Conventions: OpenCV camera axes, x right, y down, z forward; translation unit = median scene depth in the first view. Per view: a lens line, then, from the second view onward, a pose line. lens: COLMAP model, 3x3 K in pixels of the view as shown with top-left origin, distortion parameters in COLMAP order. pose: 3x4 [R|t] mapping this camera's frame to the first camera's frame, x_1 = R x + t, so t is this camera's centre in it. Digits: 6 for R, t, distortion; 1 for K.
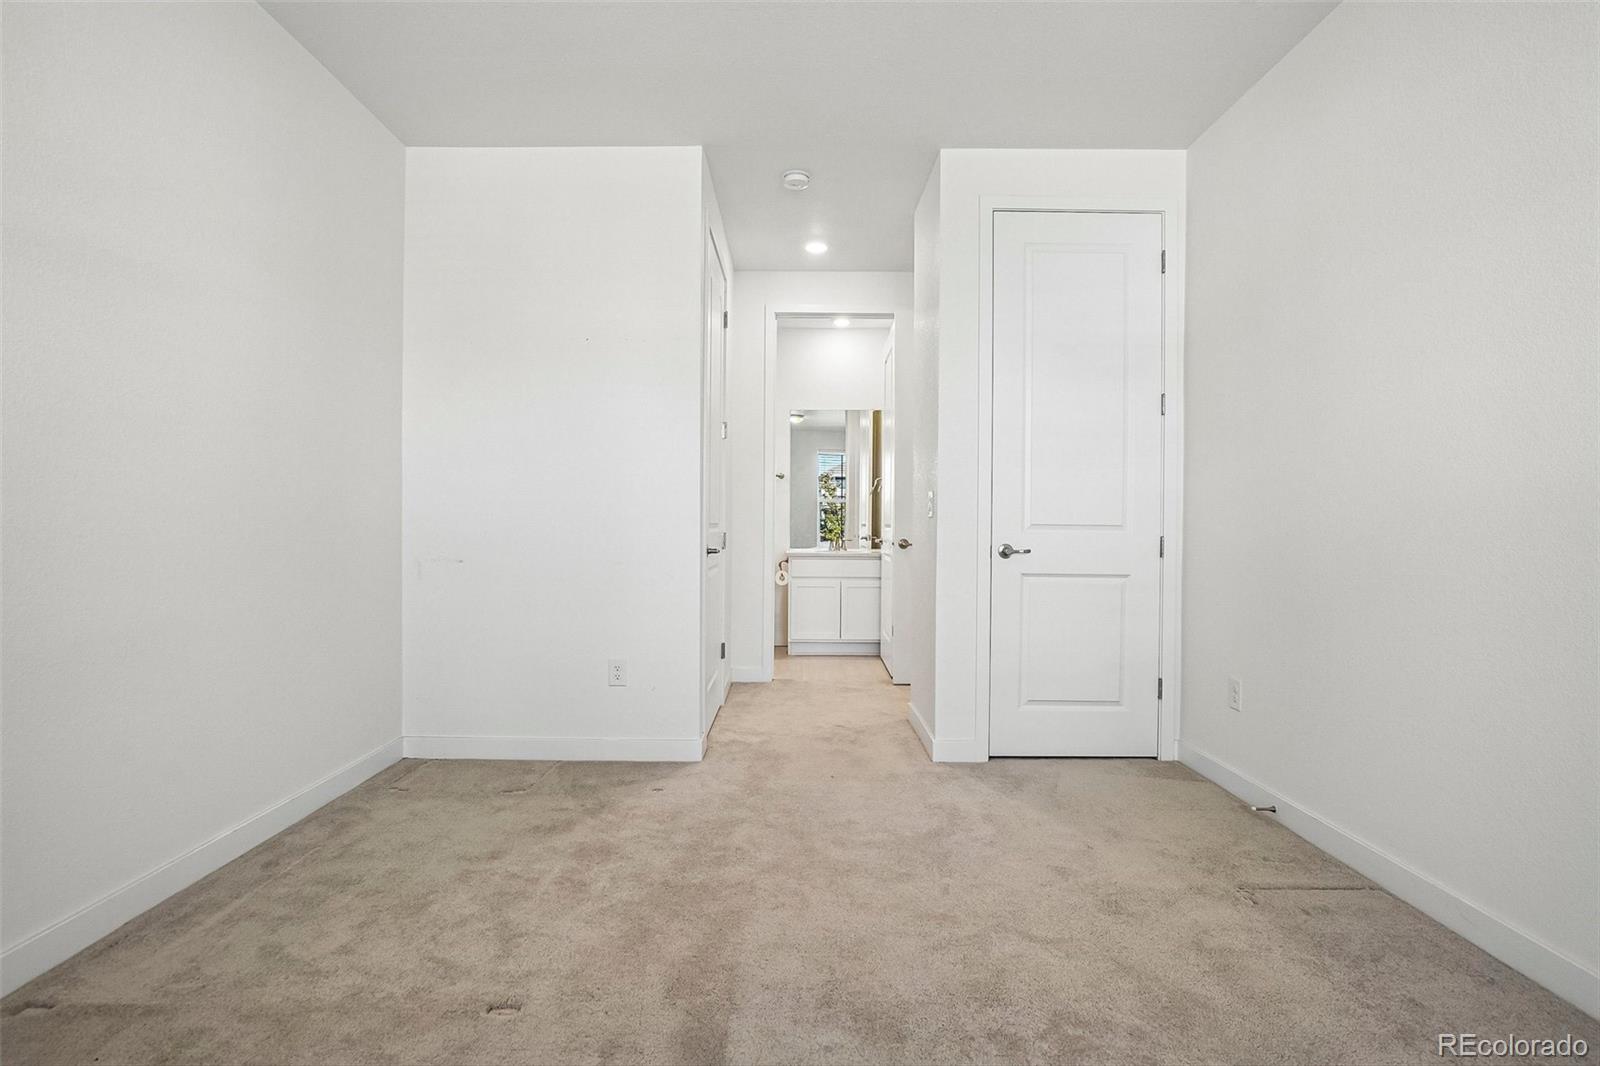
lens RADIAL K [[822.3, 0, 791.6], [0, 822.3, 526.5], [0, 0, 1]] dist [-0.046146, 0.024683]
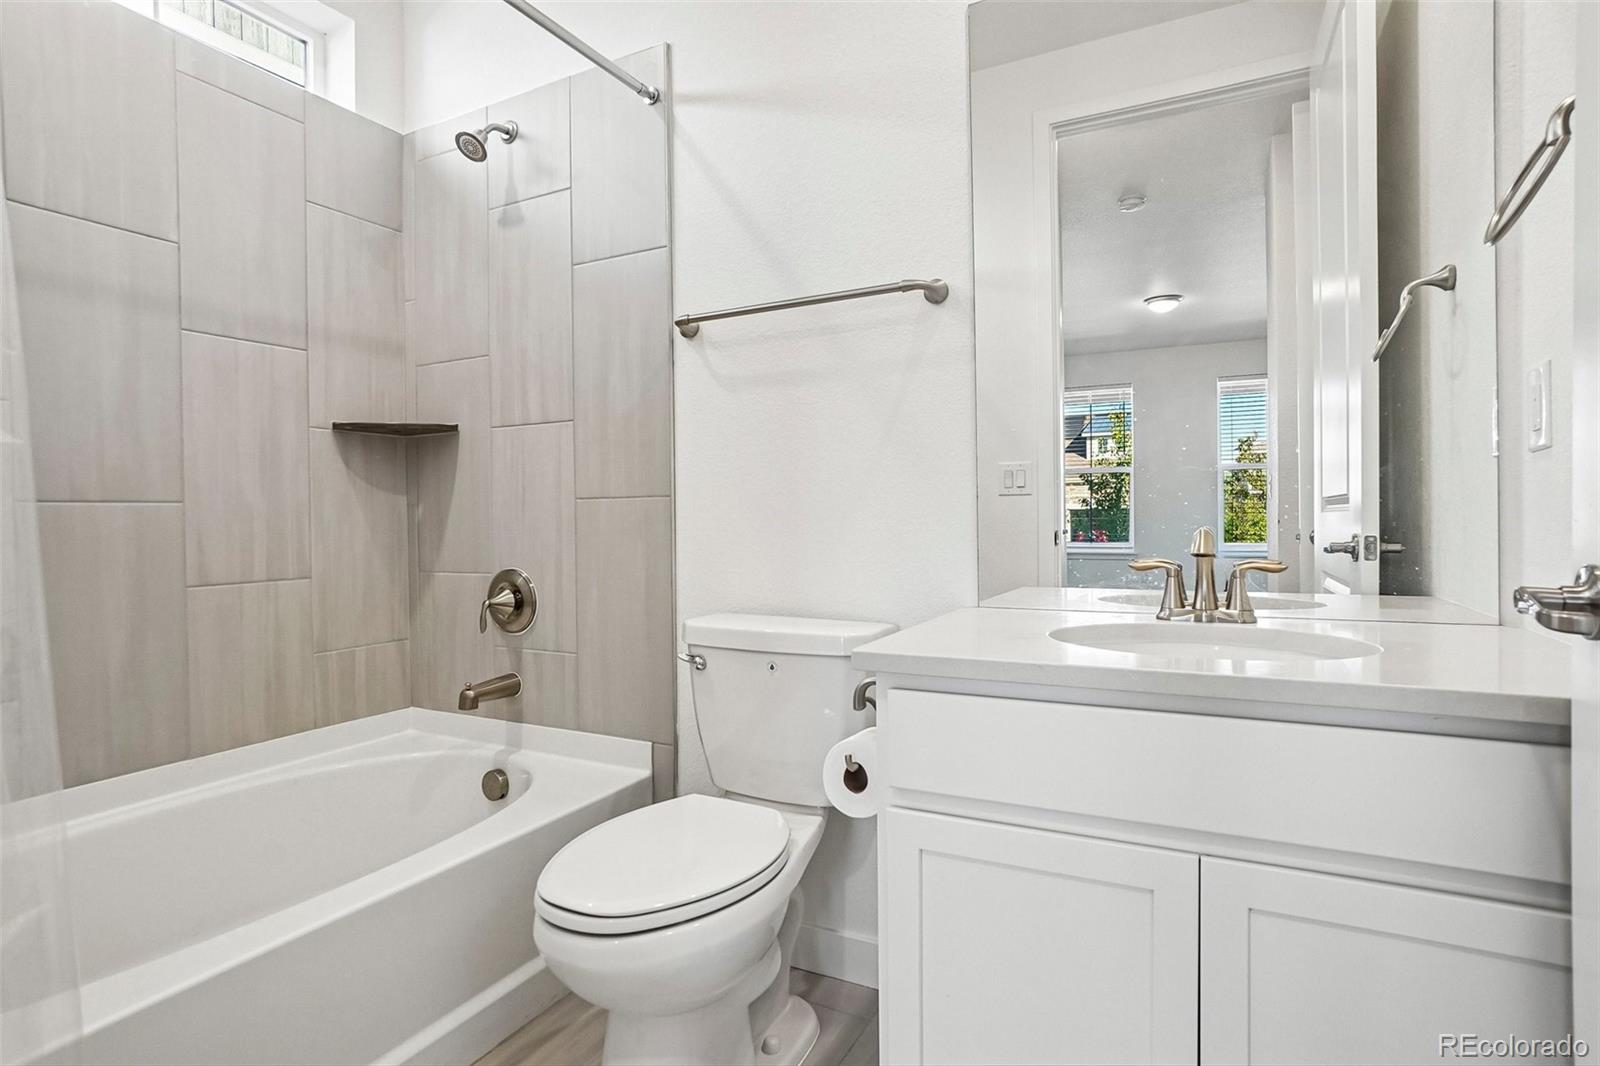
lens RADIAL K [[822.3, 0, 791.6], [0, 822.3, 526.5], [0, 0, 1]] dist [-0.046146, 0.024683]
pose [[0.890575, -0.012252, -0.454670, 0.051946], [0.012346, 0.999920, -0.002762, 0.005874], [0.454668, -0.003154, 0.890655, 0.713224]]
